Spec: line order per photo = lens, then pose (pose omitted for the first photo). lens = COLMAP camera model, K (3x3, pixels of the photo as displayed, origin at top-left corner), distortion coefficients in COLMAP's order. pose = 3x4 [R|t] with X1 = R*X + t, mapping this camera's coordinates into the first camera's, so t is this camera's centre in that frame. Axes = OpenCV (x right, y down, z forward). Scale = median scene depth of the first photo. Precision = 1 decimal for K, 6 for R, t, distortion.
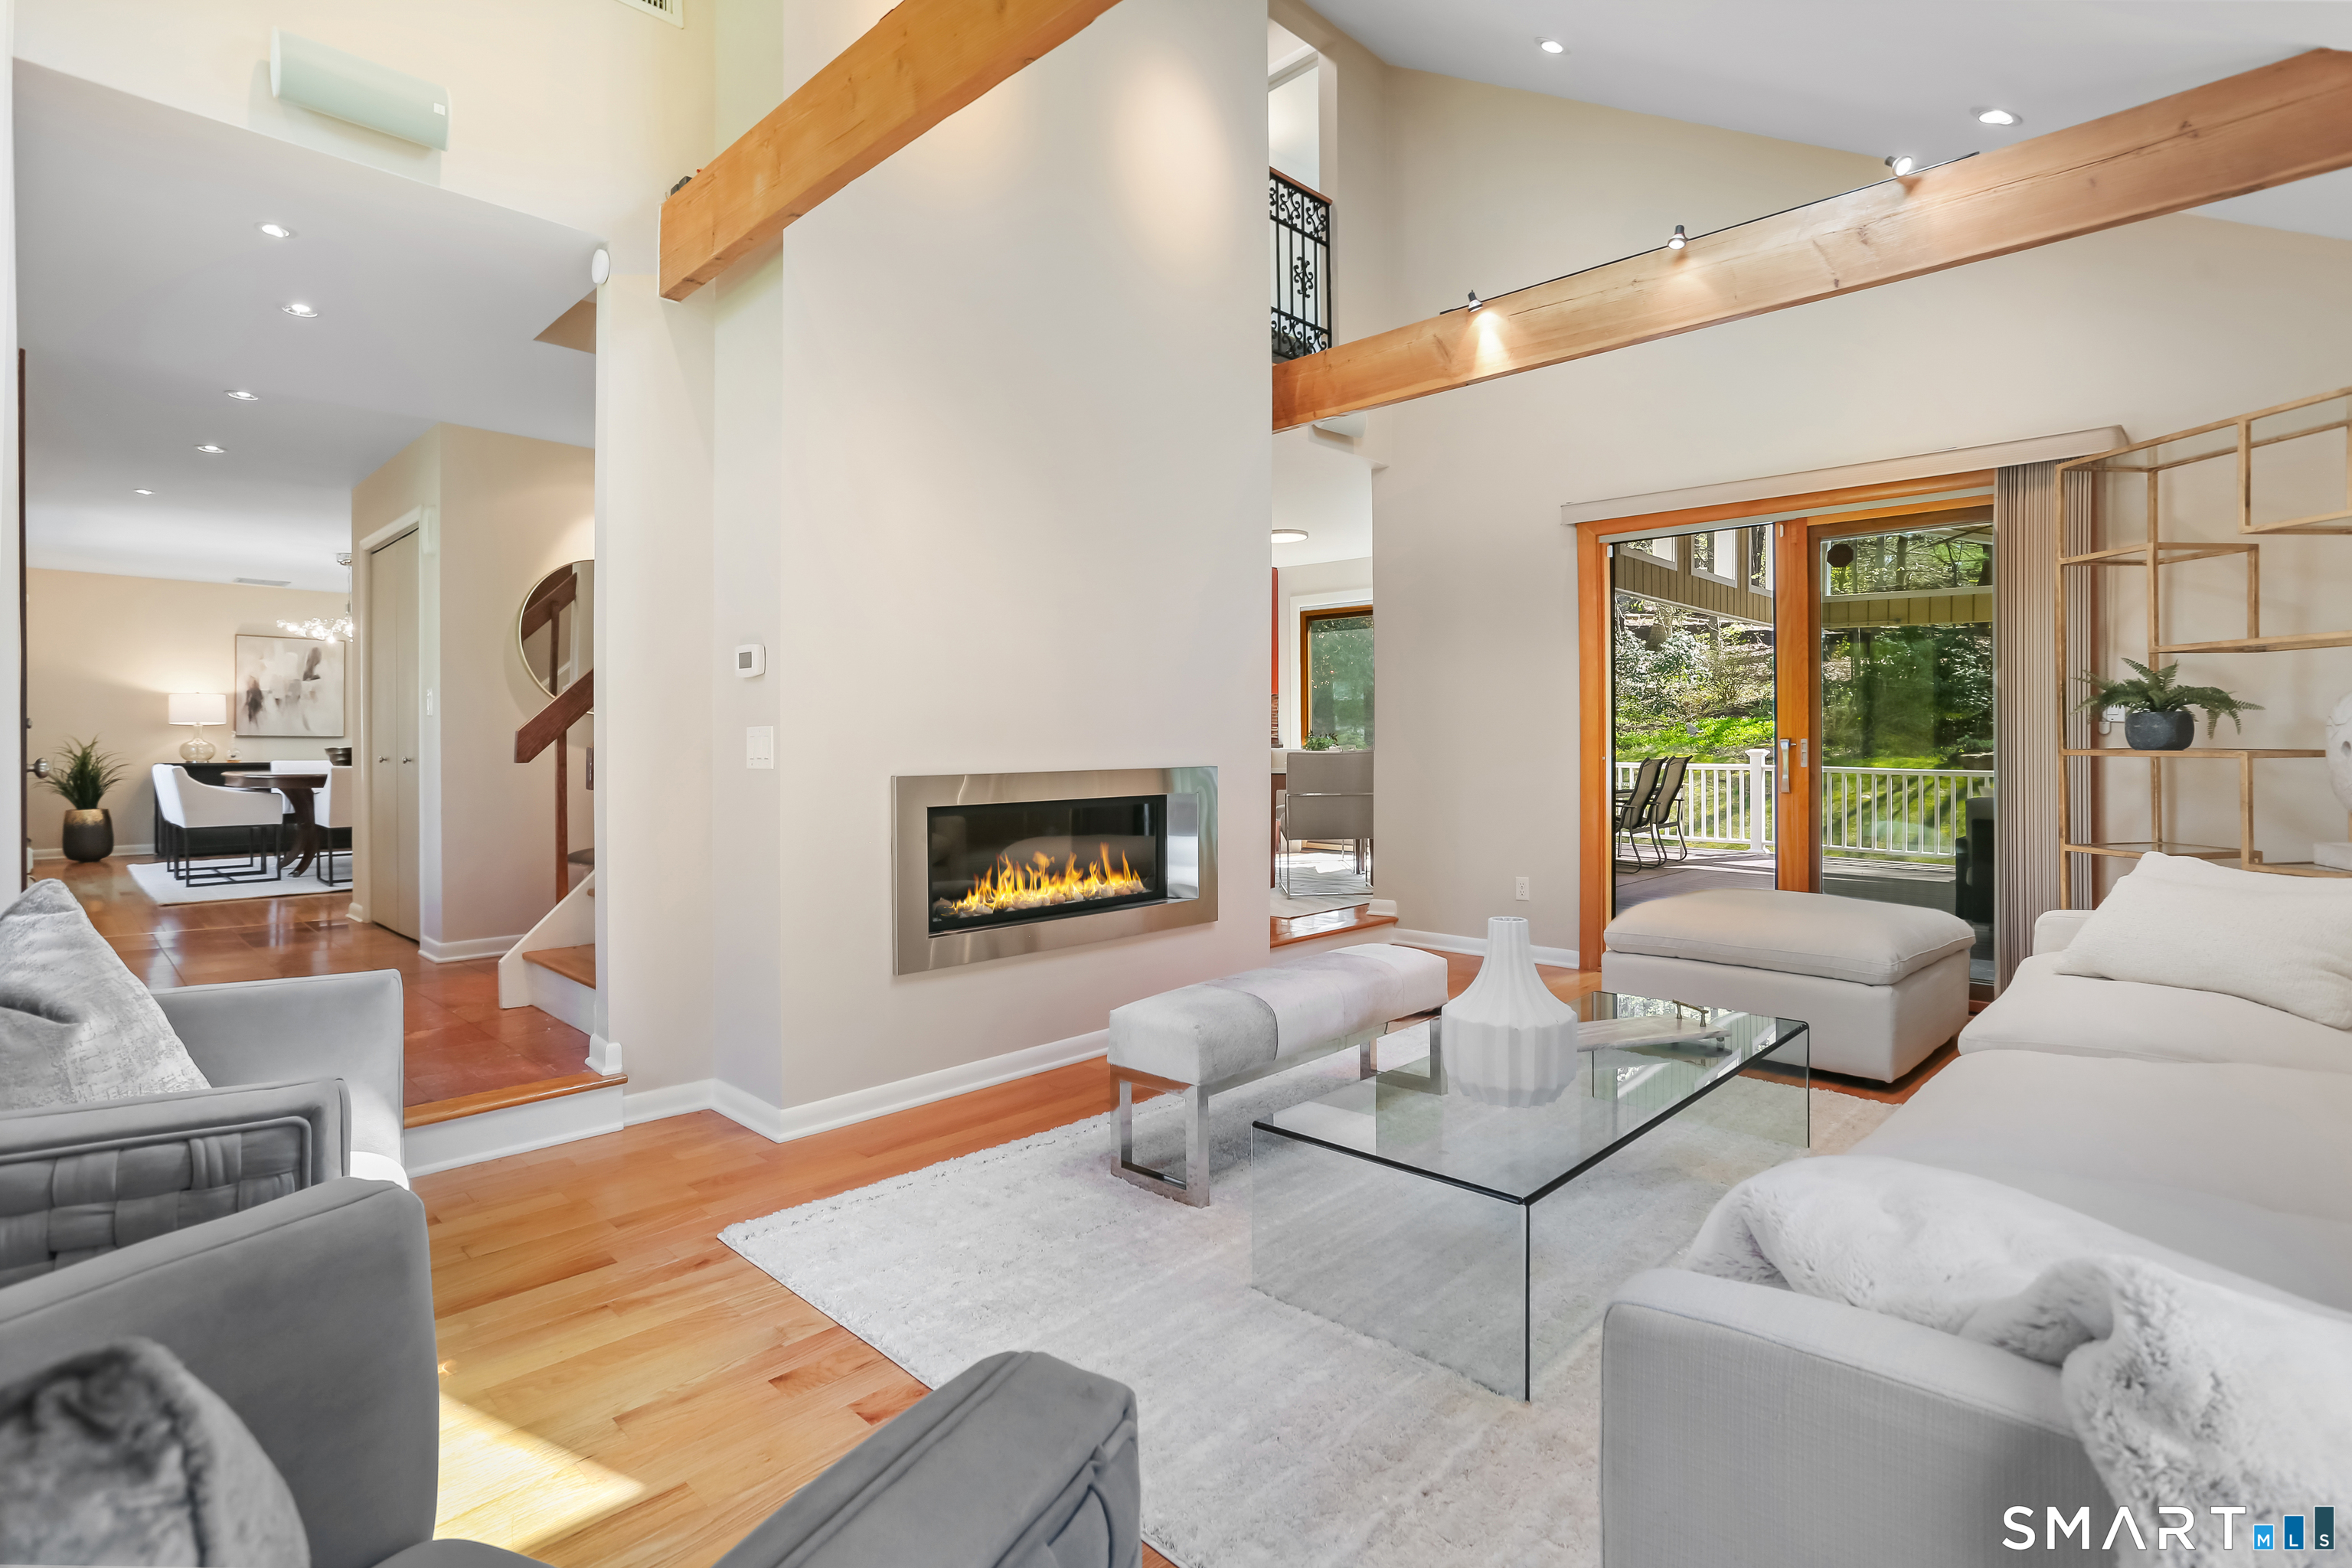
lens RADIAL K [[1154.4, 0, 1174.5], [0, 1154.4, 737.6], [0, 0, 1]] dist [-0.021328, 0.021387]
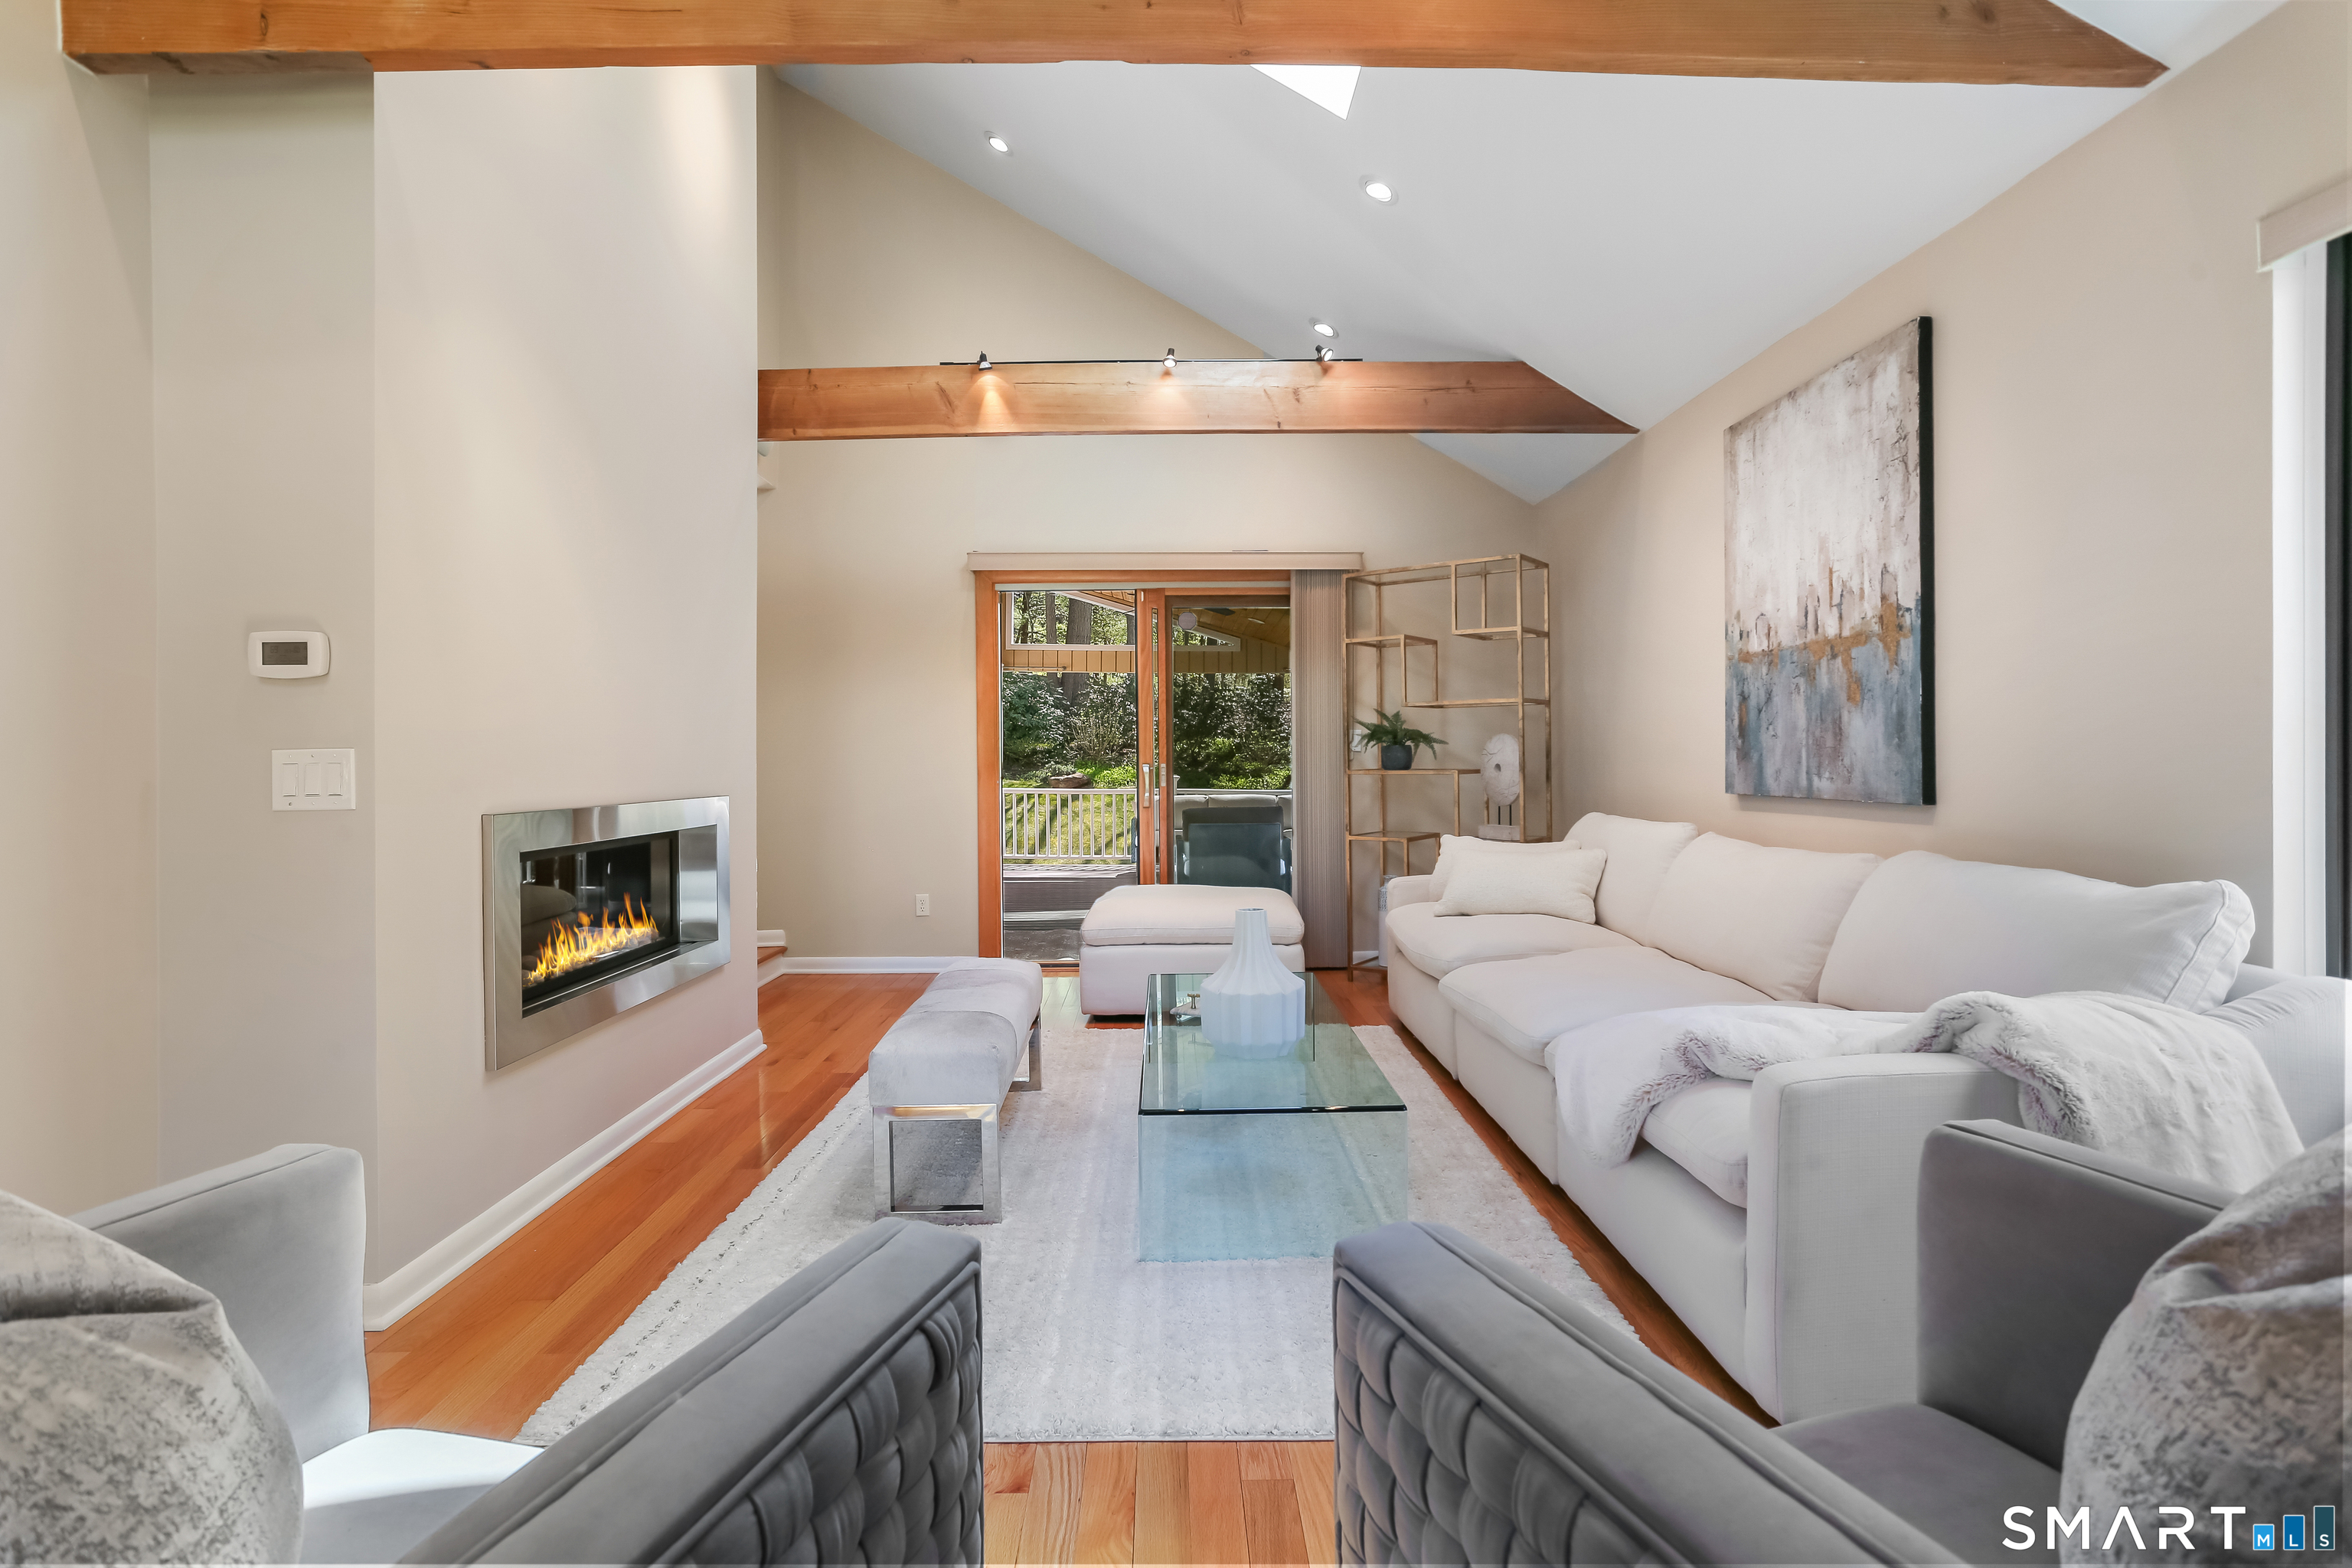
lens RADIAL K [[1135.5, 0, 1169.1], [0, 1135.5, 767.2], [0, 0, 1]] dist [-0.017311, 0.019436]
pose [[0.713344, -0.005478, 0.700792, -0.403917], [0.004638, 0.999984, 0.003095, 0.001151], [-0.700798, 0.001042, 0.713359, 0.124754]]
